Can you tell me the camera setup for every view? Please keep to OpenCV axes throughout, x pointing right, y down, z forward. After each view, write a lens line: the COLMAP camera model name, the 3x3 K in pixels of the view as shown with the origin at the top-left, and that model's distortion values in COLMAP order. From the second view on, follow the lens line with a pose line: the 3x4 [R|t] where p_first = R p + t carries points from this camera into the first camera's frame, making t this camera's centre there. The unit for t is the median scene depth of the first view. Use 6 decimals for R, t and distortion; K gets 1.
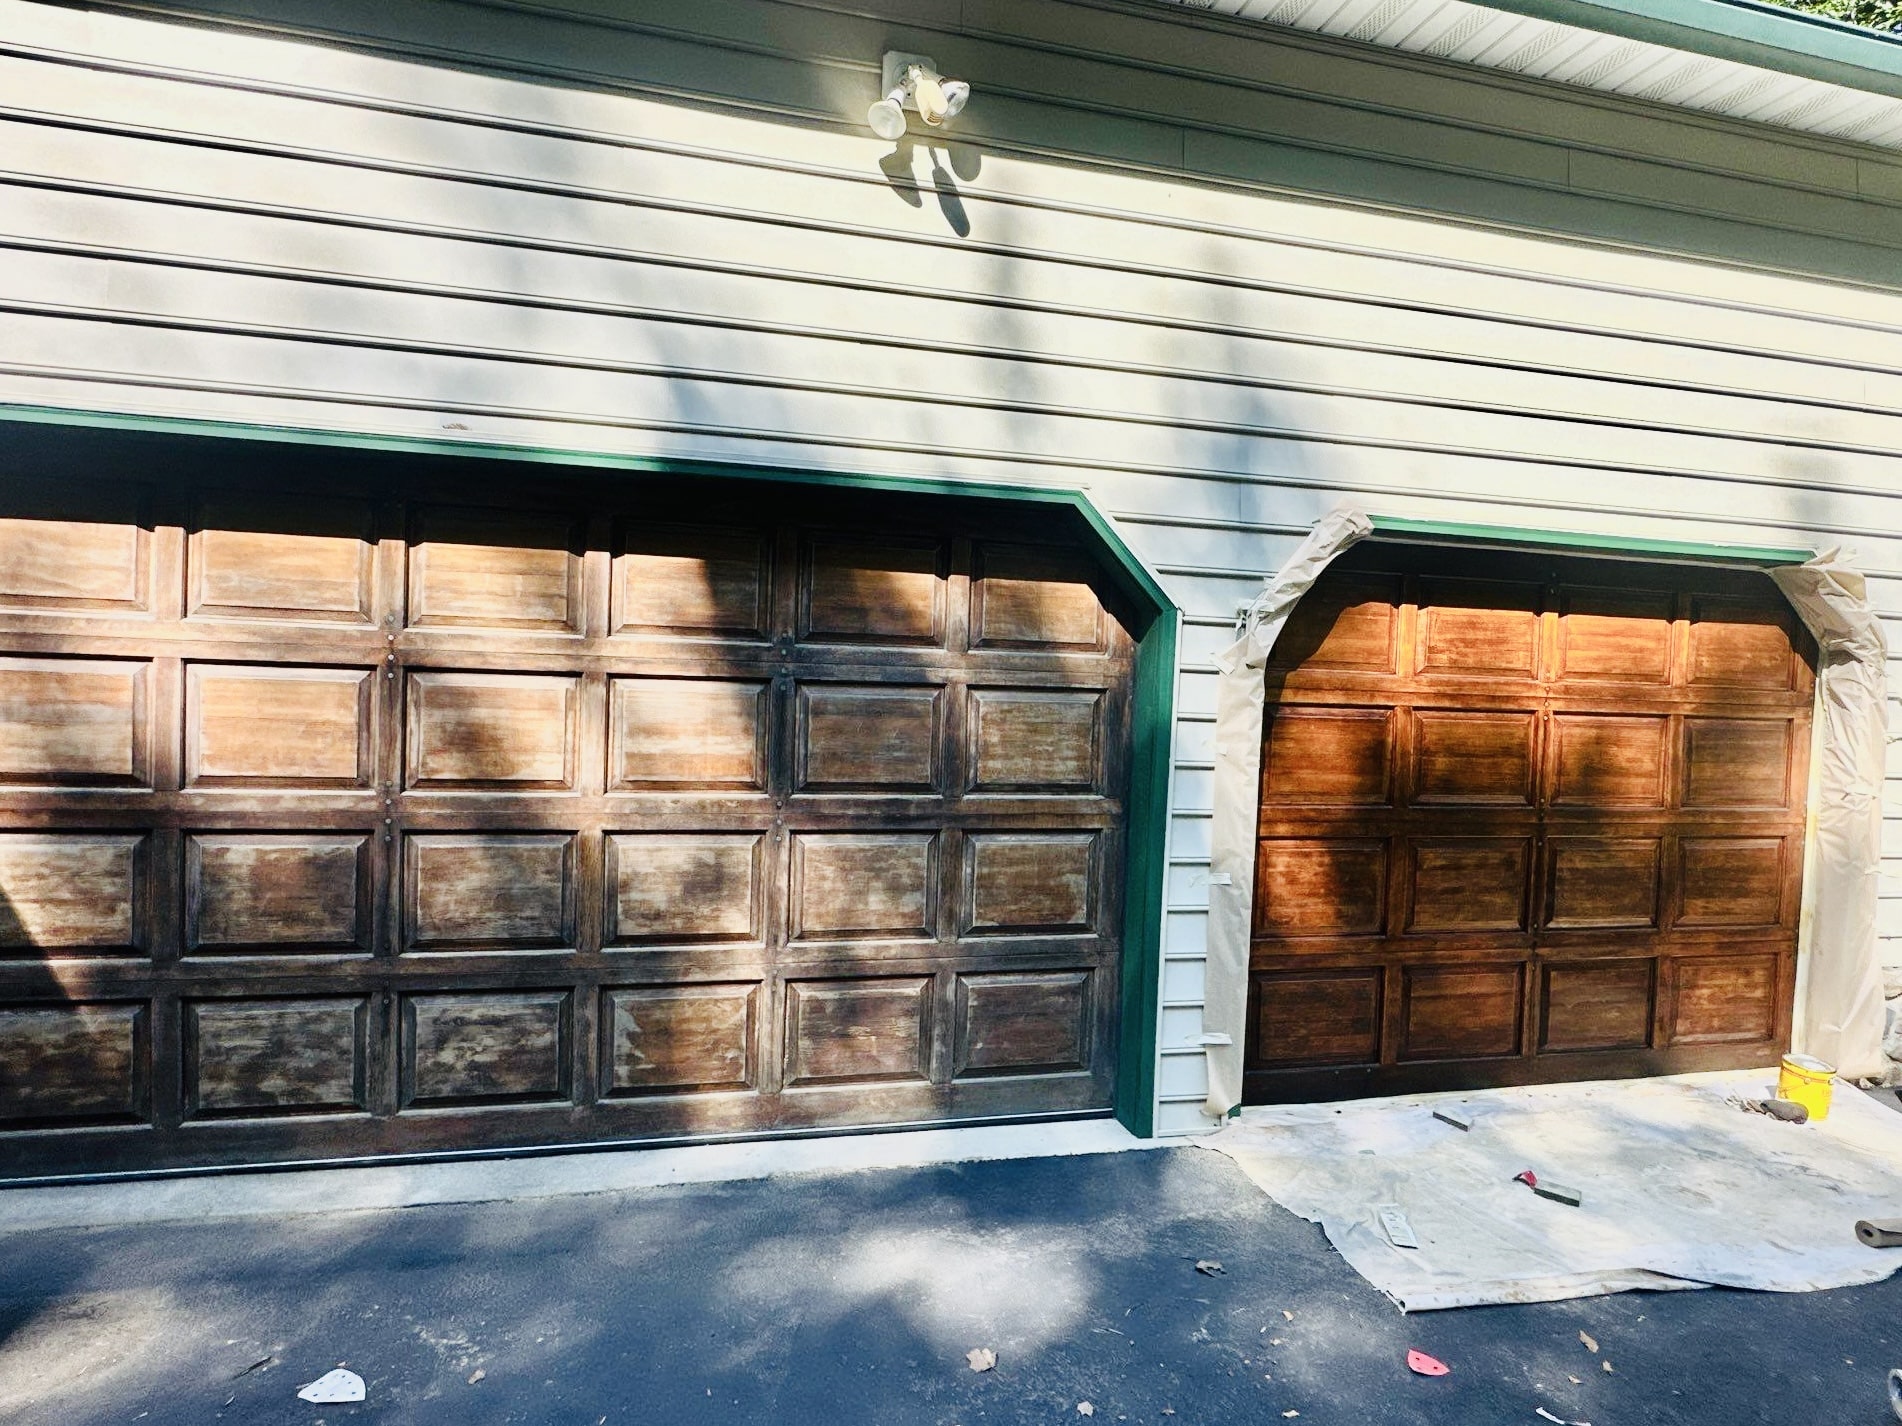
lens RADIAL K [[1053.4, 0, 959.3], [0, 1053.4, 705.8], [0, 0, 1]] dist [-0.001131, -0.000490]
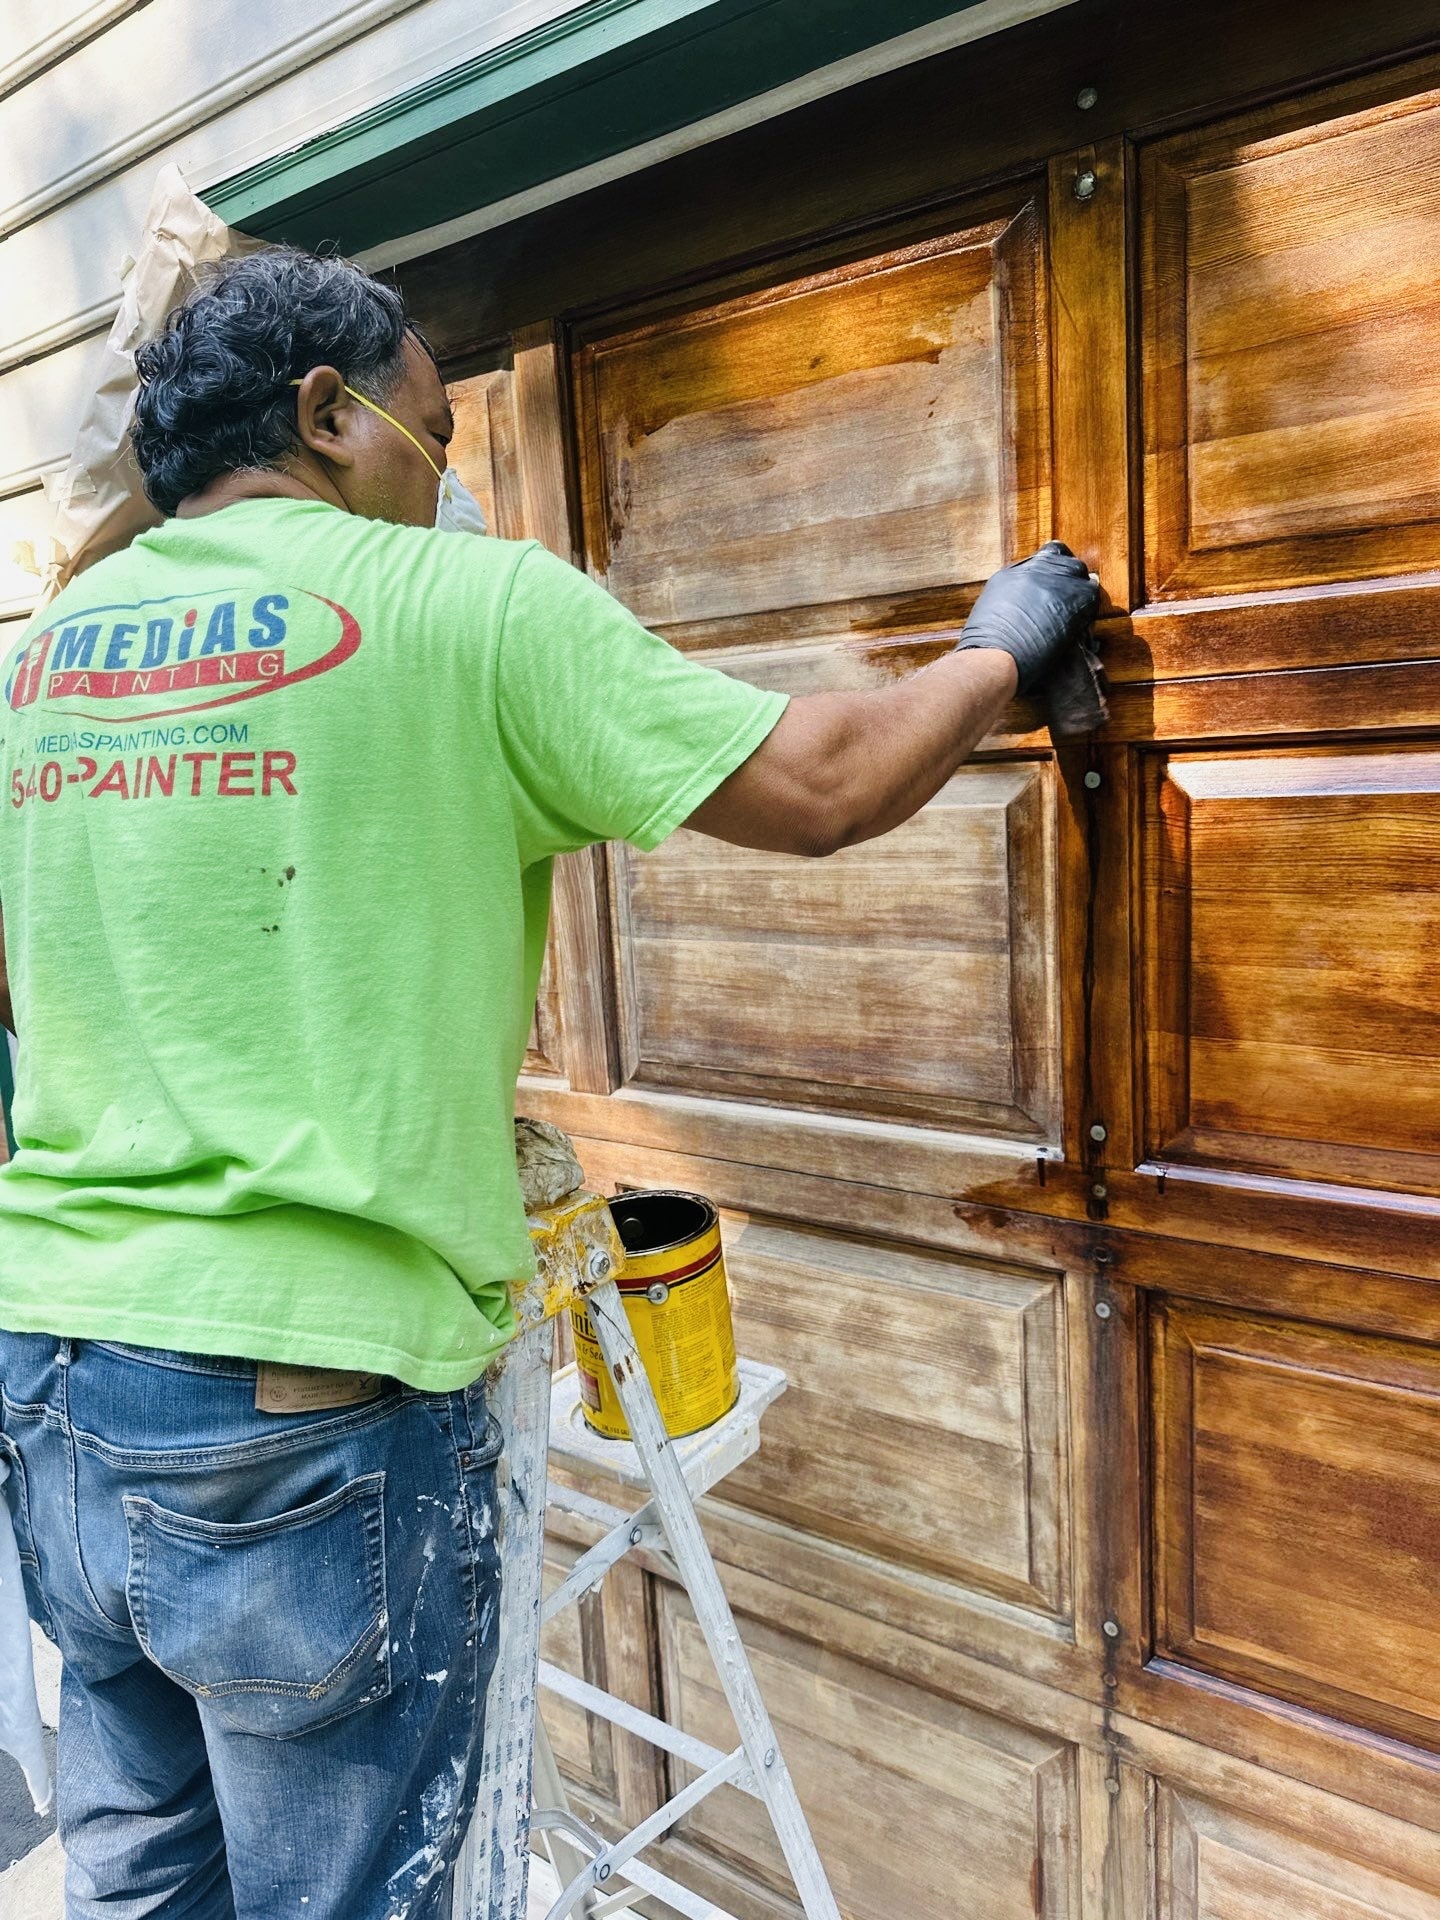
lens RADIAL K [[1361.2, 0, 710.8], [0, 1361.2, 950.7], [0, 0, 1]] dist [0.112606, -0.178478]
pose [[0.628960, 0.036917, -0.776560, 0.876657], [0.061211, 0.993419, 0.096804, 0.017824], [0.775024, -0.108420, 0.622562, 0.888938]]
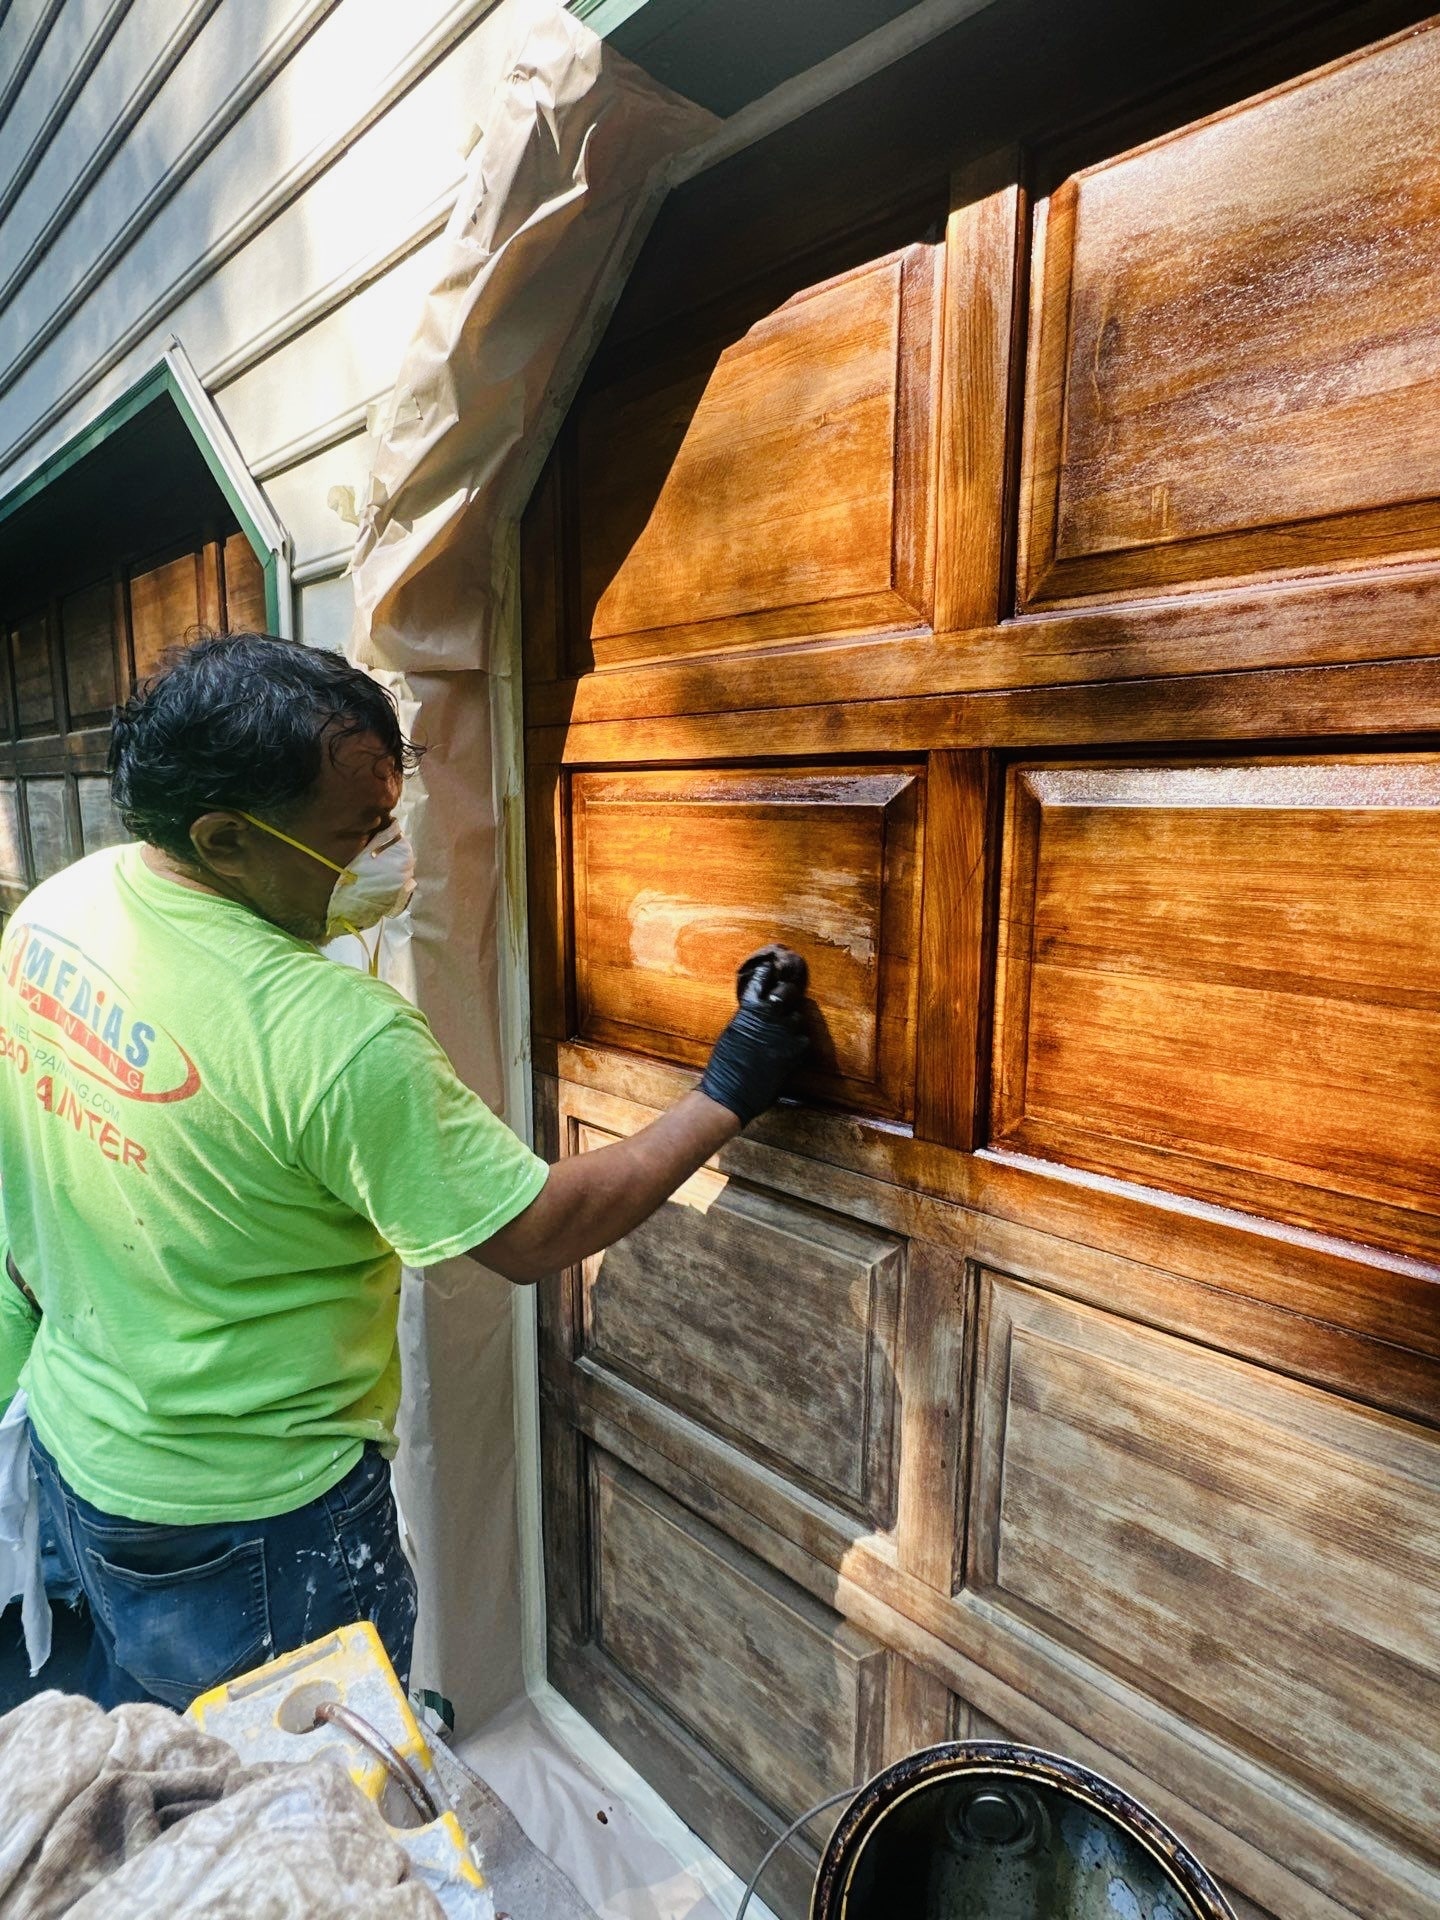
lens RADIAL K [[981.6, 0, 720.0], [0, 981.6, 960.0], [0, 0, 1]] dist [-0.000257, -0.000433]
pose [[0.545847, 0.101838, -0.831673, 0.674676], [-0.003676, 0.992868, 0.119163, 0.025030], [0.837877, -0.061988, 0.542329, 0.944912]]
